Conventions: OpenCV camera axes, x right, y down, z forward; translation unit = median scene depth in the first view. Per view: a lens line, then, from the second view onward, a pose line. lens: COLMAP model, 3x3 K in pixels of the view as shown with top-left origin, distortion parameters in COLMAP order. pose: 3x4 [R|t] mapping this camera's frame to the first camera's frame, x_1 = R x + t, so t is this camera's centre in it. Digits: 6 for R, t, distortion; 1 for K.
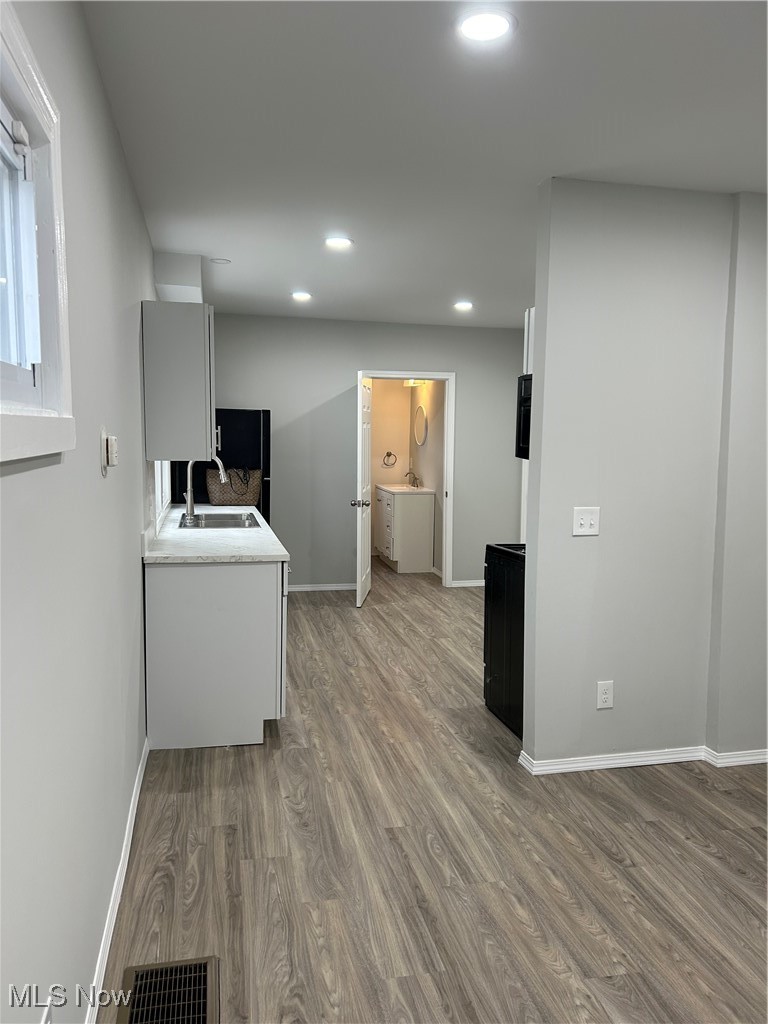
lens RADIAL K [[769.5, 0, 381.8], [0, 769.5, 511.2], [0, 0, 1]] dist [0.055568, -0.064553]
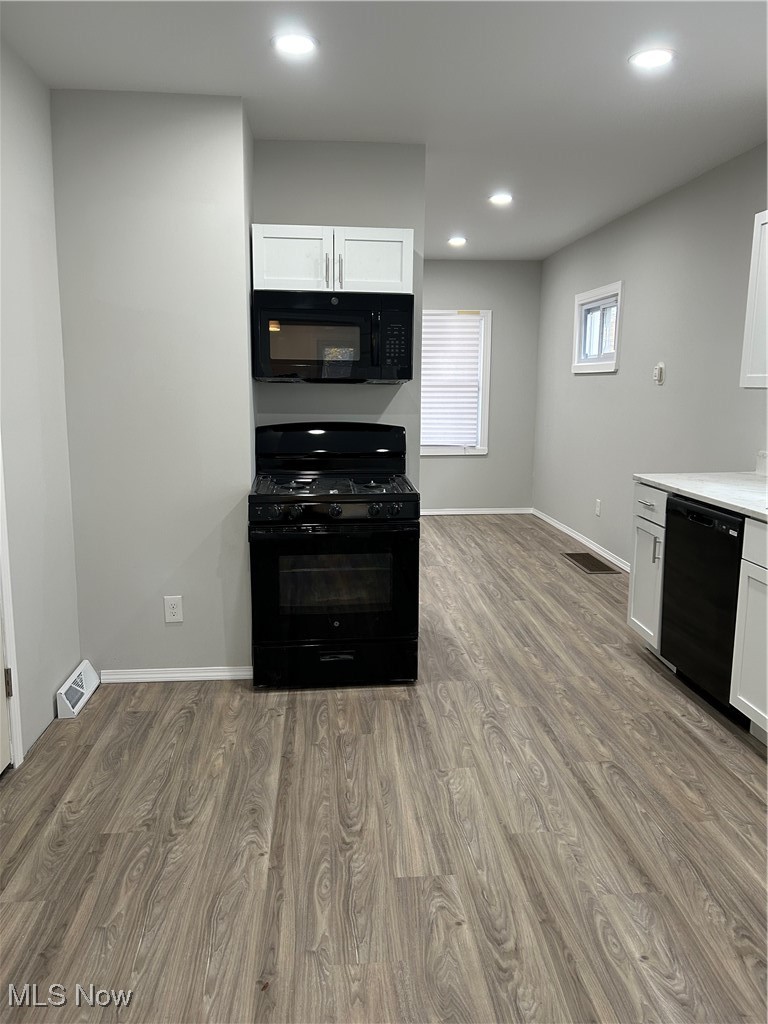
lens RADIAL K [[769.5, 0, 381.8], [0, 769.5, 511.2], [0, 0, 1]] dist [0.055568, -0.064553]
pose [[-0.990725, -0.041507, 0.129389, 0.081695], [-0.005360, 0.963401, 0.268010, -0.174829], [-0.135778, 0.264830, -0.954688, 2.024674]]
